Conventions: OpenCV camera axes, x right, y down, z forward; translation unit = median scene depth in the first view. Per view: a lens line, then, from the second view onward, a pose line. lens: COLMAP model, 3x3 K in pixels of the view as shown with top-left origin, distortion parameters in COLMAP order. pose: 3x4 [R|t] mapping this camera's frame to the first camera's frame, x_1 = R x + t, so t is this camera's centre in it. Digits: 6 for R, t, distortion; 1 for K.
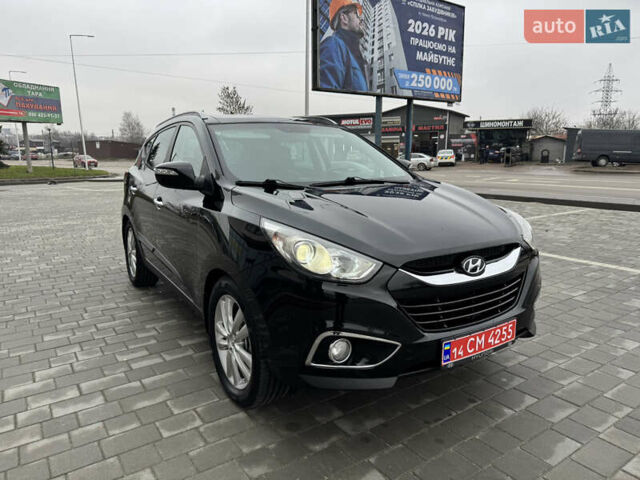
lens RADIAL K [[449.0, 0, 320.0], [0, 449.0, 240.0], [0, 0, 1]] dist [0.043954, -0.046916]
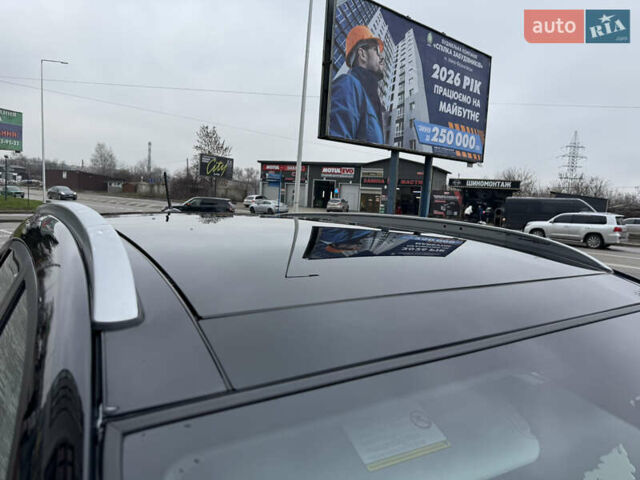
lens RADIAL K [[451.6, 0, 314.5], [0, 451.6, 240.2], [0, 0, 1]] dist [0.092194, -0.113460]
pose [[0.996889, 0.061443, 0.049376, -0.047732], [-0.056378, 0.993574, -0.098140, -0.067911], [-0.055088, 0.095051, 0.993947, 0.203355]]
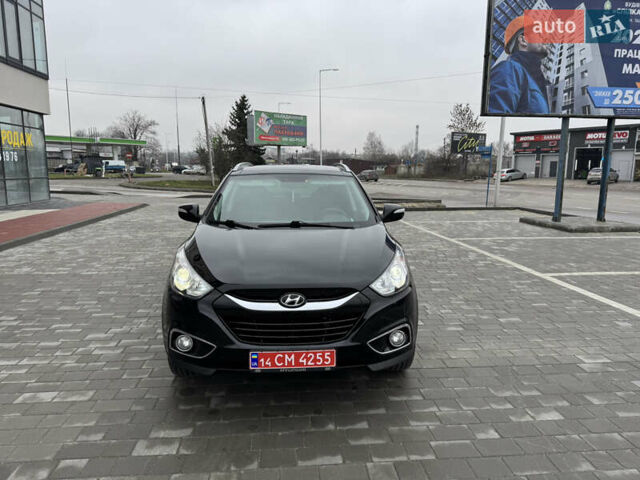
lens RADIAL K [[447.3, 0, 324.4], [0, 447.3, 240.5], [0, 0, 1]] dist [0.054787, -0.060514]
pose [[0.878626, 0.085008, -0.469883, 0.155734], [-0.100132, 0.994948, -0.007236, -0.017750], [0.466894, 0.053408, 0.882699, -0.017397]]
